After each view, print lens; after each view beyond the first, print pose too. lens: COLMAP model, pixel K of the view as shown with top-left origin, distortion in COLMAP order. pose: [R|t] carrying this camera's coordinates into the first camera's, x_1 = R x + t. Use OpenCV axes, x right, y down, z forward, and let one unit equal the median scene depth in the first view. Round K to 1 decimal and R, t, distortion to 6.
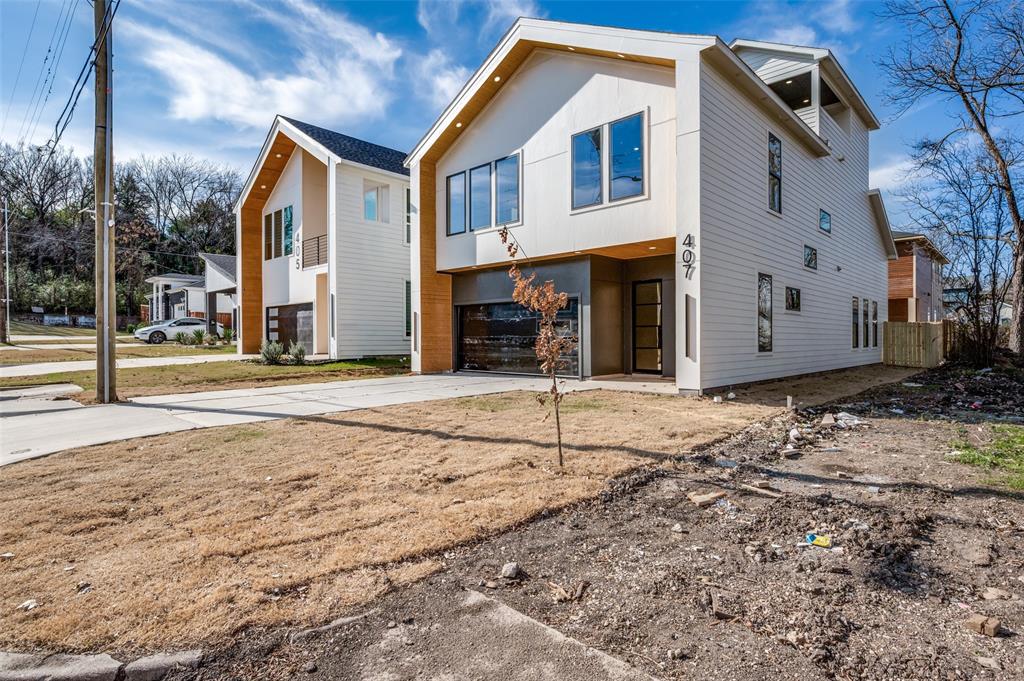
lens RADIAL K [[530.5, 0, 514.2], [0, 530.5, 339.9], [0, 0, 1]] dist [0.000538, -0.000047]
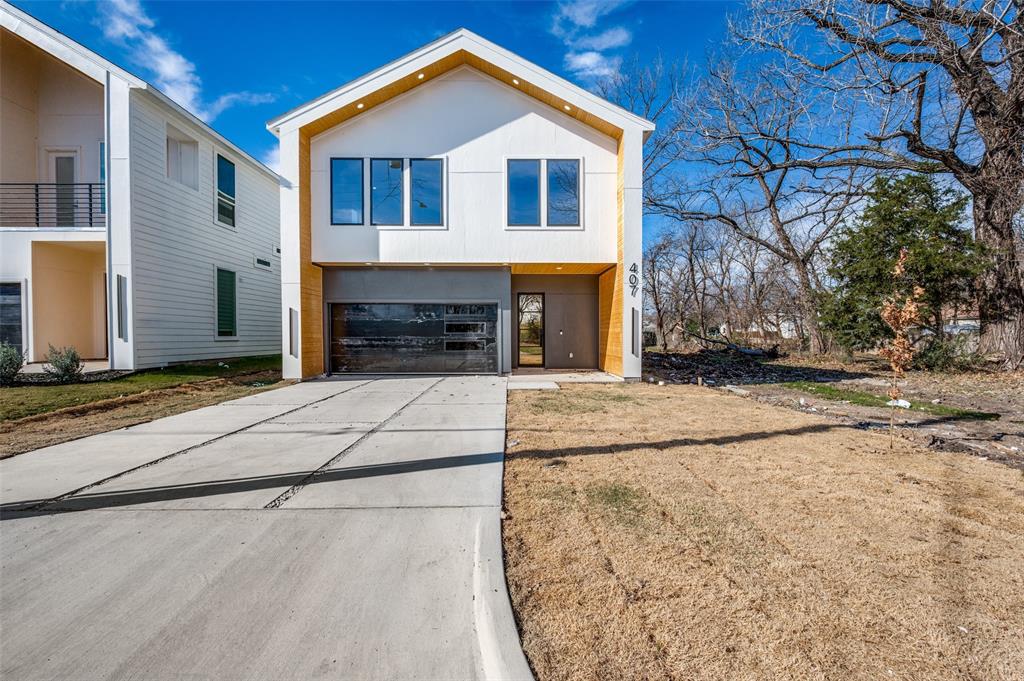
lens RADIAL K [[401.7, 0, 512.4], [0, 401.7, 340.4], [0, 0, 1]] dist [-0.002010, -0.000229]
pose [[0.712465, -0.007970, 0.701663, -0.444217], [0.000481, 0.999941, 0.010869, -0.009349], [-0.701708, -0.007406, 0.712426, 0.350493]]
